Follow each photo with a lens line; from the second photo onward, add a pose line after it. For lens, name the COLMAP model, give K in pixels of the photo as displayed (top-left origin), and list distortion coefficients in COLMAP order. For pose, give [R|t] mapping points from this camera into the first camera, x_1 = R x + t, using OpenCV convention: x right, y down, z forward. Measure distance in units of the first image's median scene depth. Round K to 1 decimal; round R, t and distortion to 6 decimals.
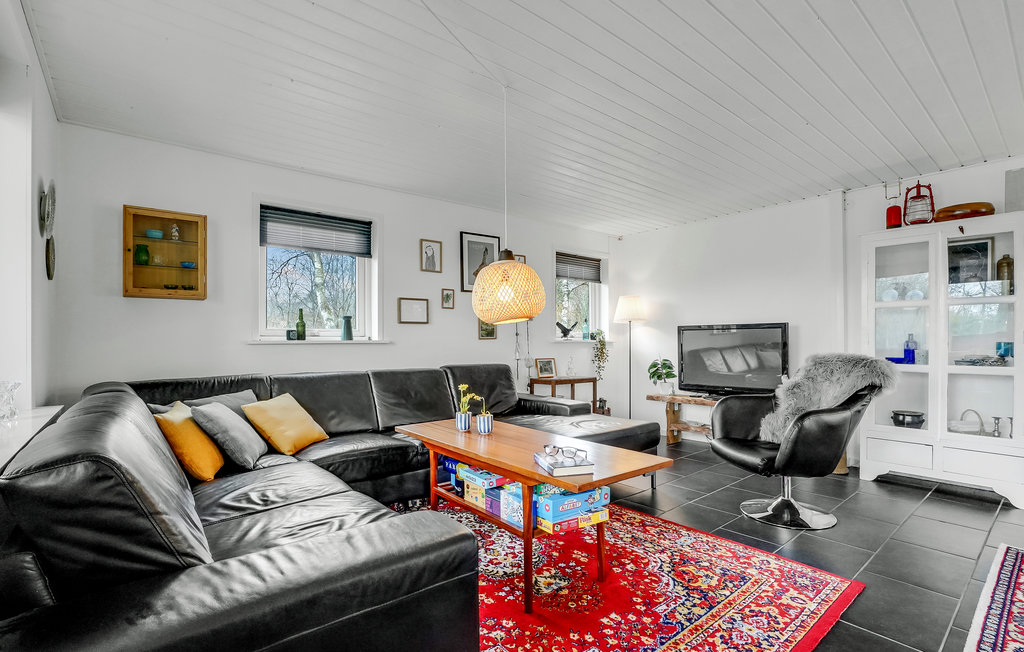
lens RADIAL K [[473.6, 0, 524.1], [0, 473.6, 341.9], [0, 0, 1]] dist [-0.037375, 0.008688]
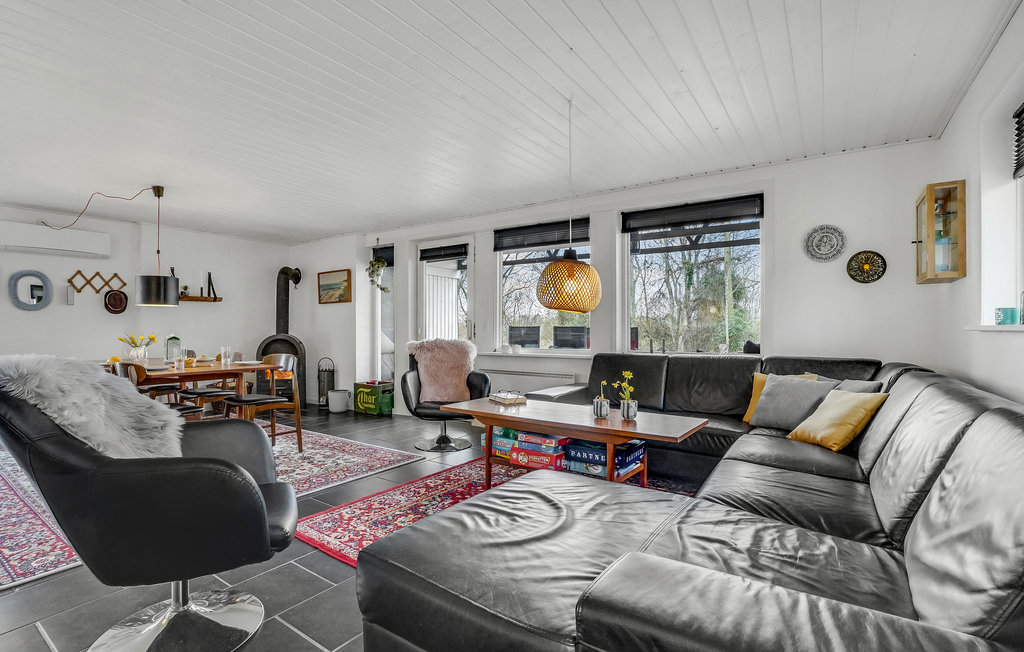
lens RADIAL K [[473.6, 0, 510.8], [0, 473.6, 325.4], [0, 0, 1]] dist [-0.037375, 0.008688]
pose [[-0.966335, 0.003463, -0.257263, 0.385534], [0.004498, 0.999984, -0.003434, -0.007390], [0.257247, -0.004476, -0.966335, 2.007366]]
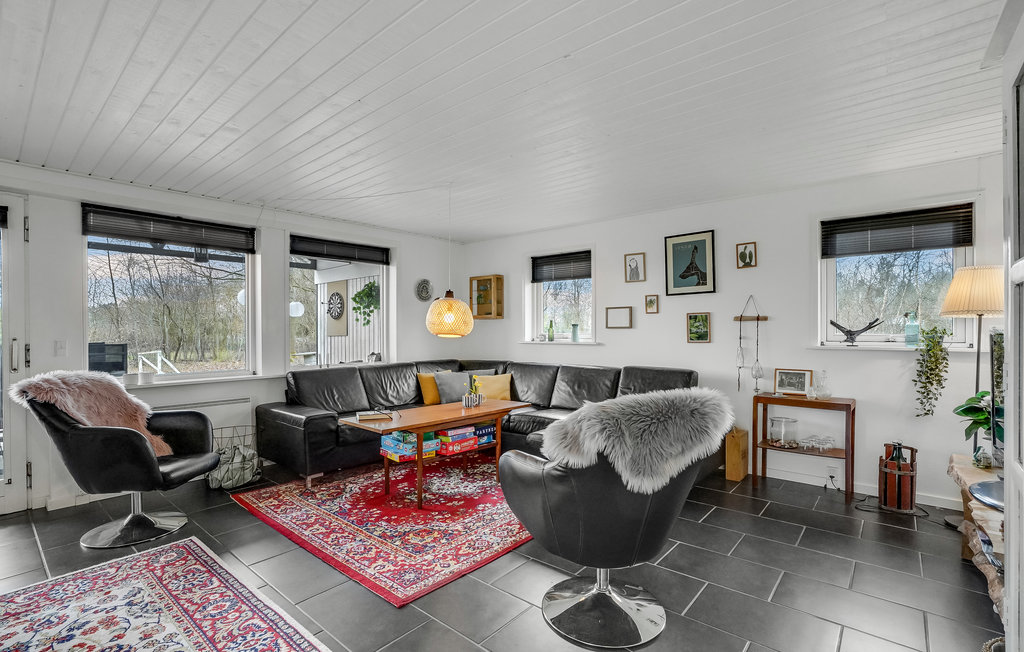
lens RADIAL K [[473.6, 0, 502.6], [0, 473.6, 325.7], [0, 0, 1]] dist [-0.037375, 0.008688]
pose [[0.154733, -0.002119, -0.987954, 1.508617], [0.002512, 0.999995, -0.001751, -0.074330], [0.987953, -0.002211, 0.154737, 0.902840]]
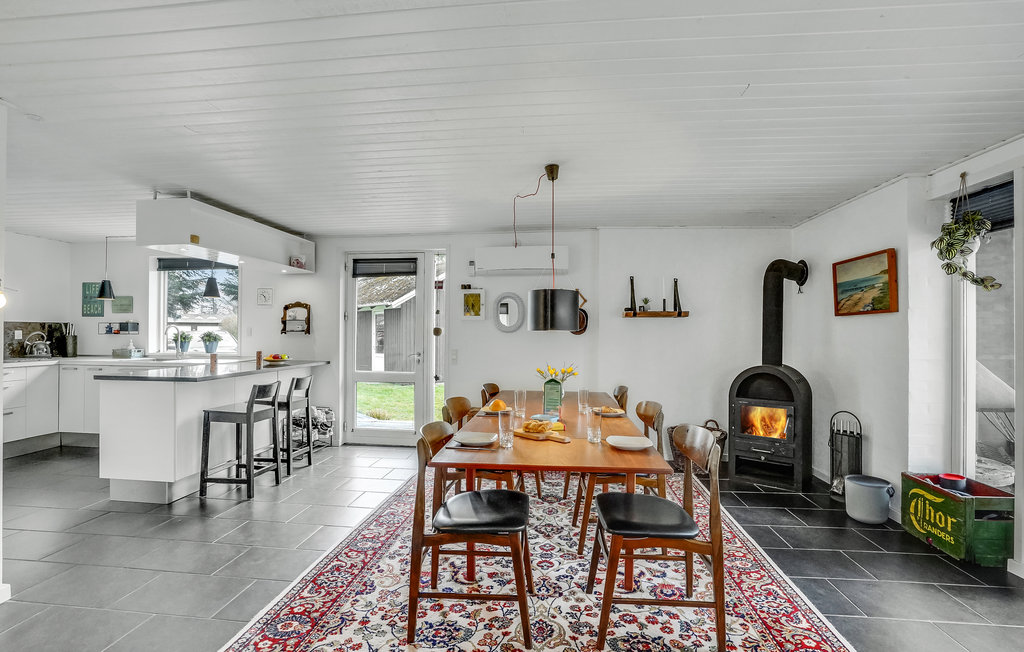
lens RADIAL K [[473.6, 0, 508.6], [0, 473.6, 329.4], [0, 0, 1]] dist [-0.037375, 0.008688]
pose [[-0.690131, 0.002600, 0.723680, 0.378443], [-0.001724, 0.999985, -0.005237, -0.093149], [-0.723682, -0.004862, -0.690116, 0.945346]]
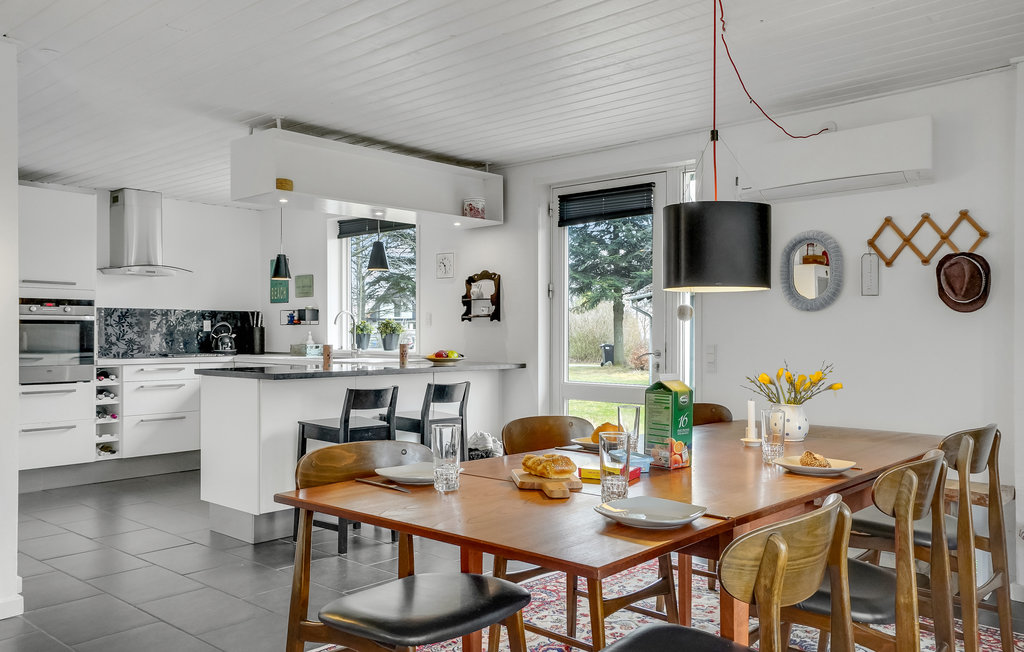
lens RADIAL K [[805.4, 0, 513.0], [0, 805.4, 335.0], [0, 0, 1]] dist [-0.005003, 0.007463]
pose [[-0.146681, -0.000357, 0.989184, 0.227352], [0.003159, 0.999995, 0.000829, -0.038522], [-0.989179, 0.003246, -0.146679, 0.398136]]
